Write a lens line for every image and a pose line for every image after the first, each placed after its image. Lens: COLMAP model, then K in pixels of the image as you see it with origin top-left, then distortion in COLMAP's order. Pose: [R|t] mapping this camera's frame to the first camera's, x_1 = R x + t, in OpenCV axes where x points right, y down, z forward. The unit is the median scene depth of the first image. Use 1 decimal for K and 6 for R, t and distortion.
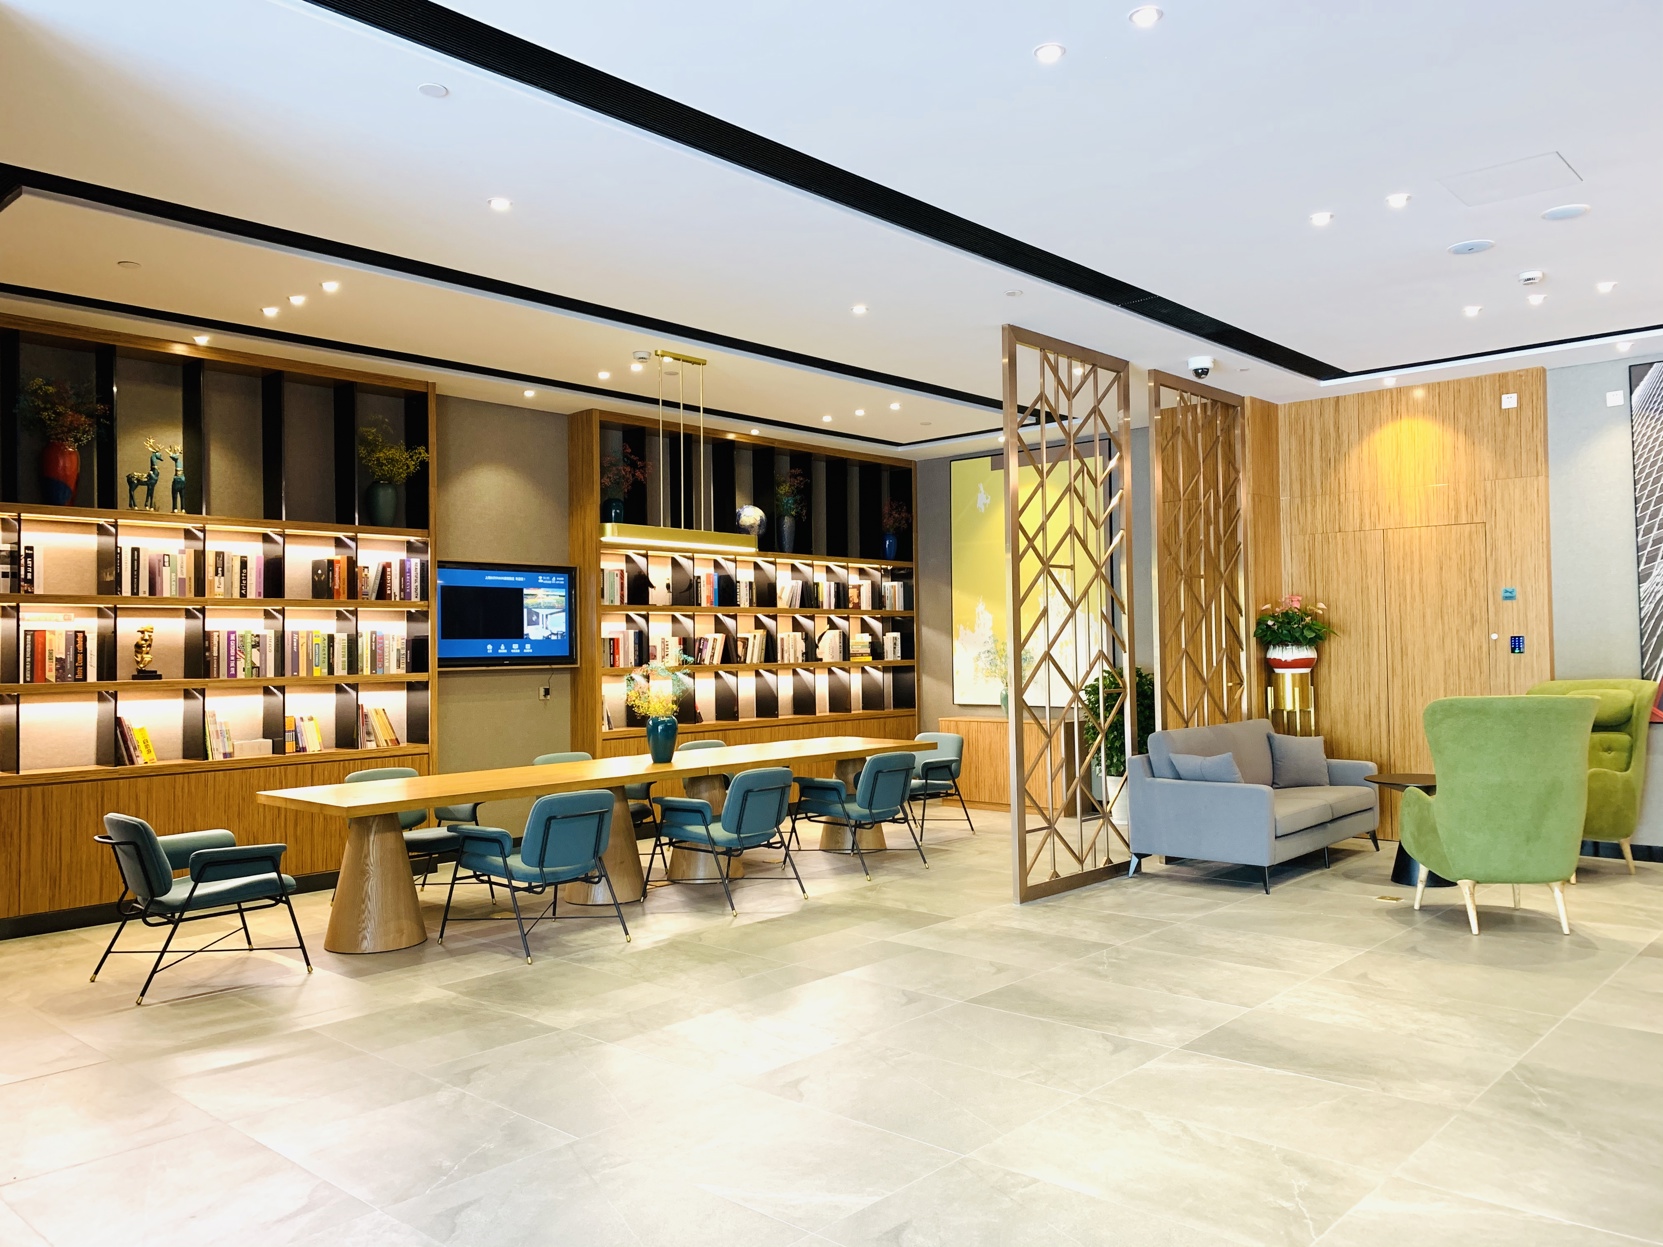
lens RADIAL K [[1275.9, 0, 831.5], [0, 1275.9, 623.5], [0, 0, 1]] dist [0.061603, -0.083921]
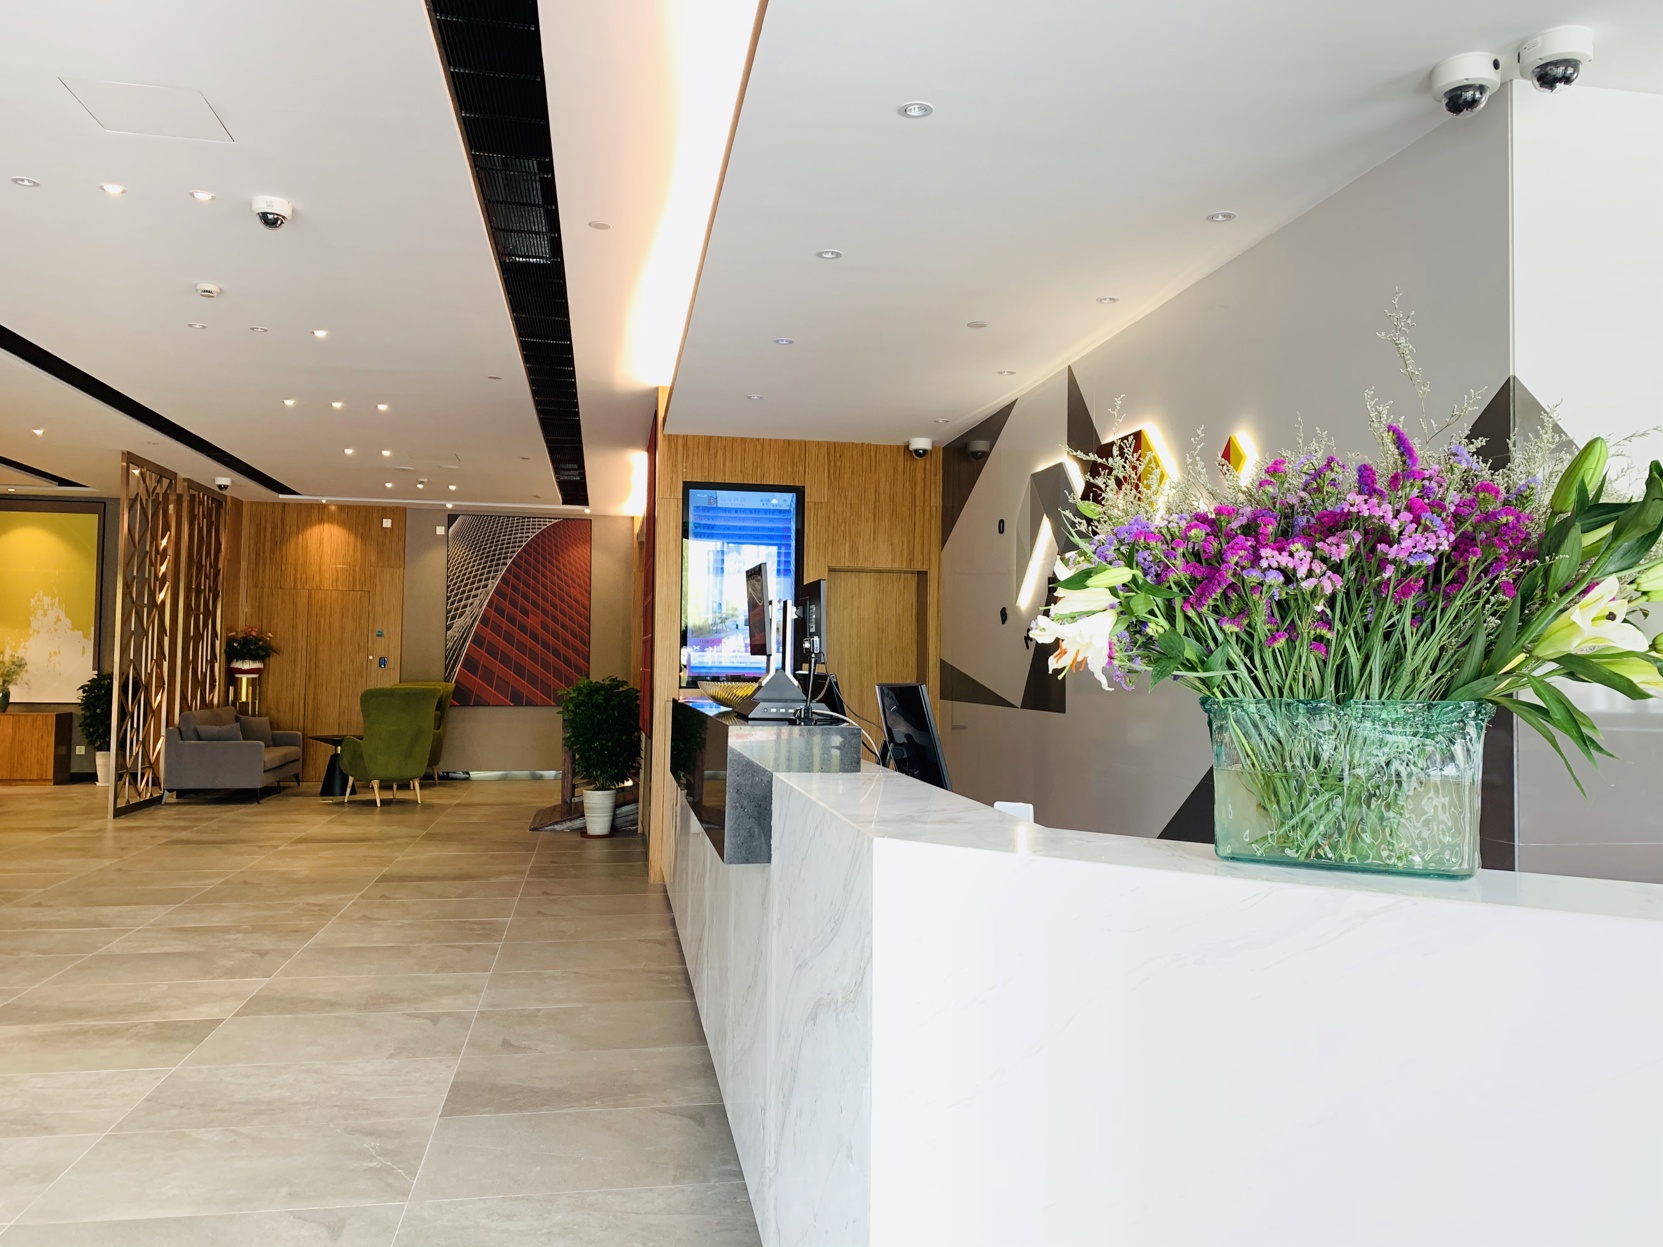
lens RADIAL K [[1261.7, 0, 835.9], [0, 1261.7, 615.7], [0, 0, 1]] dist [0.069873, -0.089546]
pose [[0.614685, 0.058745, 0.786582, -0.455668], [-0.039291, 0.998265, -0.043850, 0.004487], [-0.787793, -0.003952, 0.615927, -0.550422]]
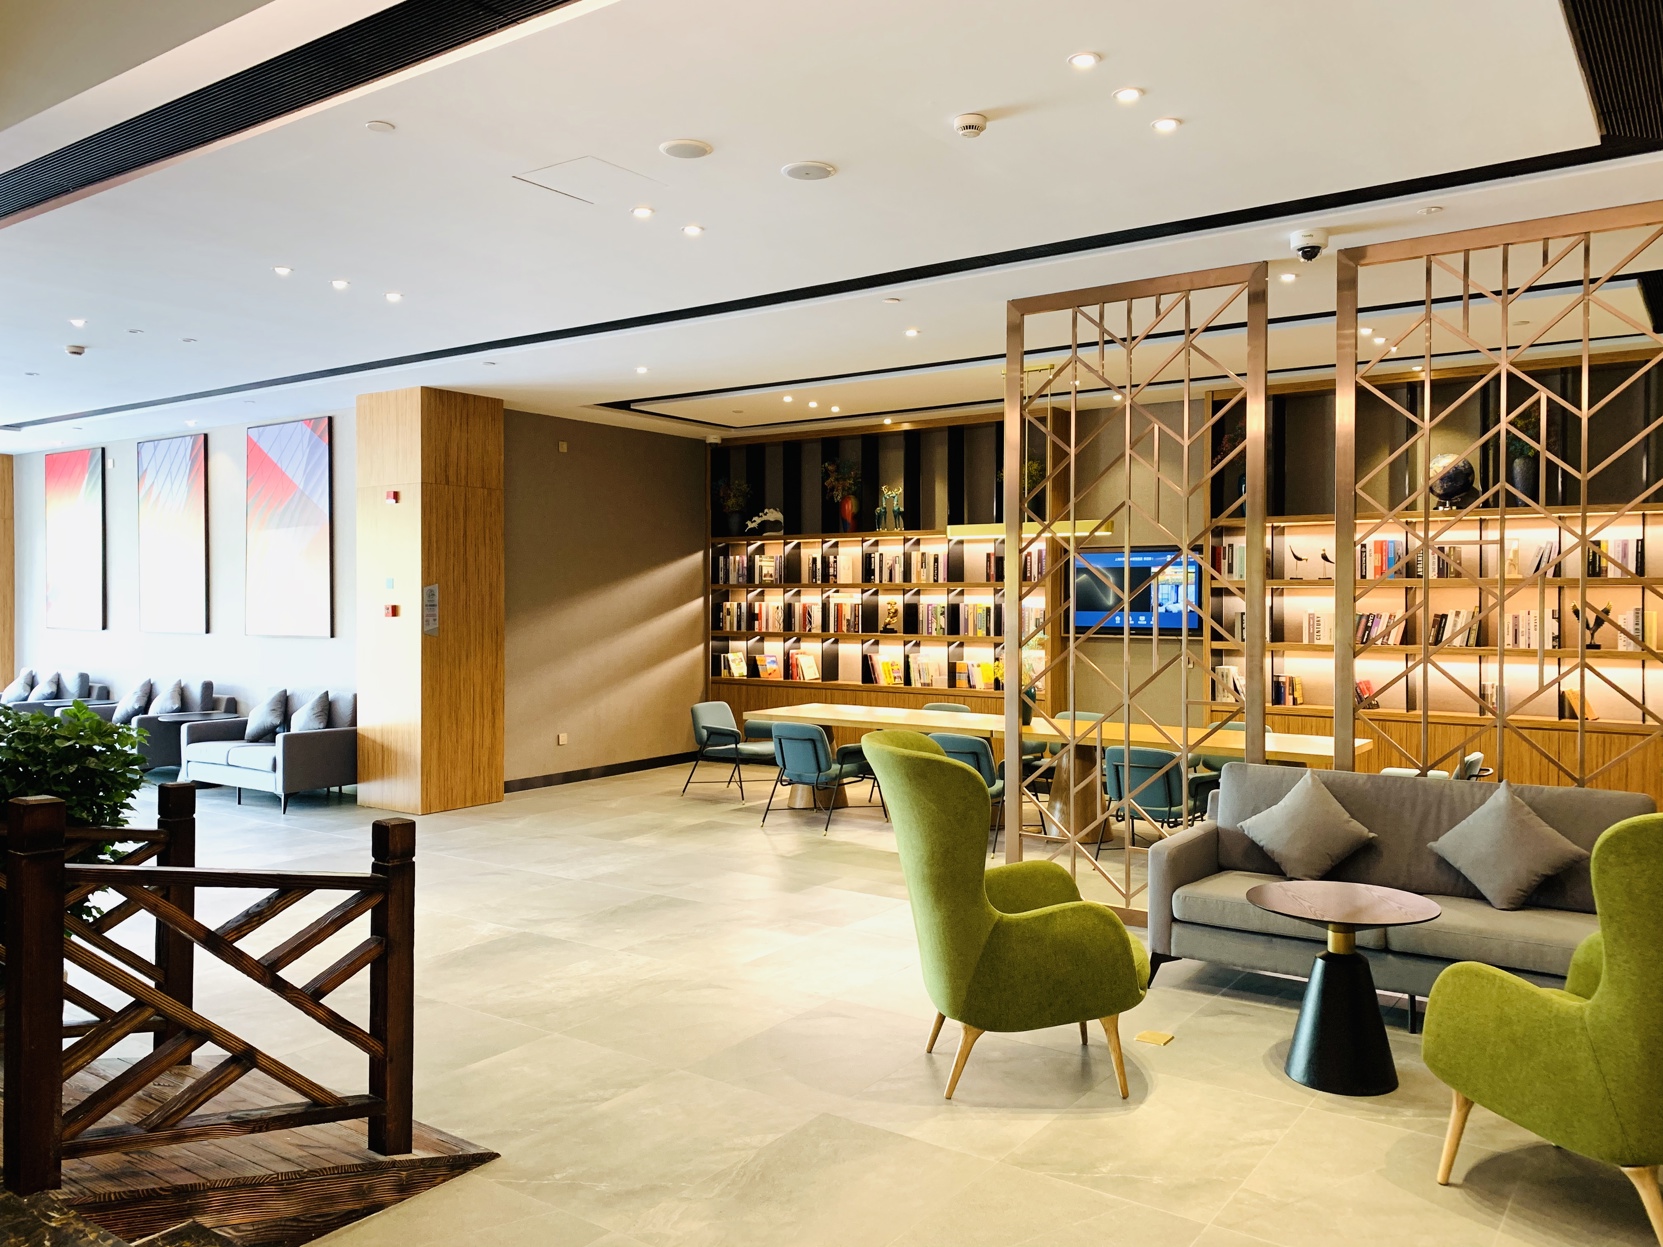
lens RADIAL K [[1261.7, 0, 835.9], [0, 1261.7, 615.7], [0, 0, 1]] dist [0.069873, -0.089546]
pose [[0.114680, 0.030273, -0.992941, 0.894864], [0.016129, 0.999347, 0.032331, -0.027014], [0.993272, -0.019723, 0.114117, 0.636329]]
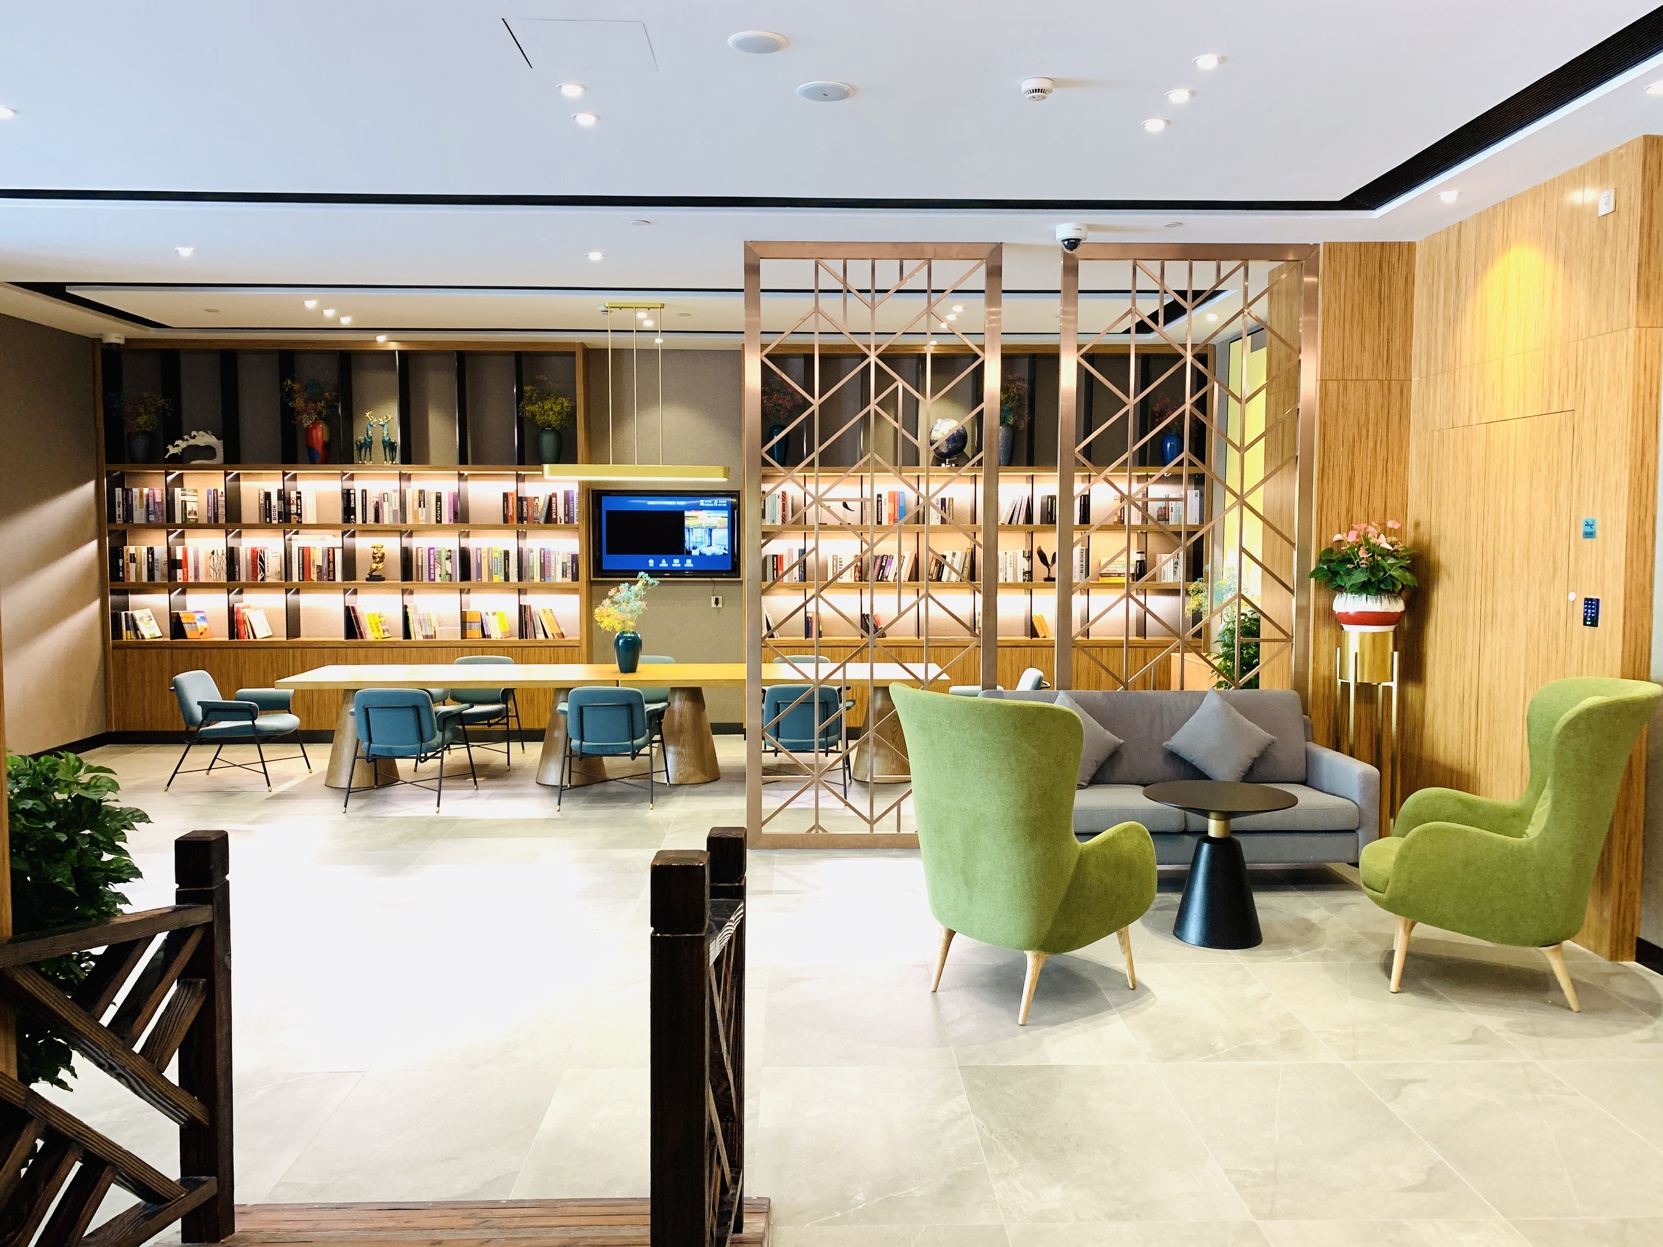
lens RADIAL K [[1261.7, 0, 835.9], [0, 1261.7, 615.7], [0, 0, 1]] dist [0.069873, -0.089546]
pose [[0.689426, 0.062626, -0.721644, 0.728391], [0.002419, 0.996051, 0.088751, -0.036605], [0.724352, -0.062933, 0.686552, 0.331340]]
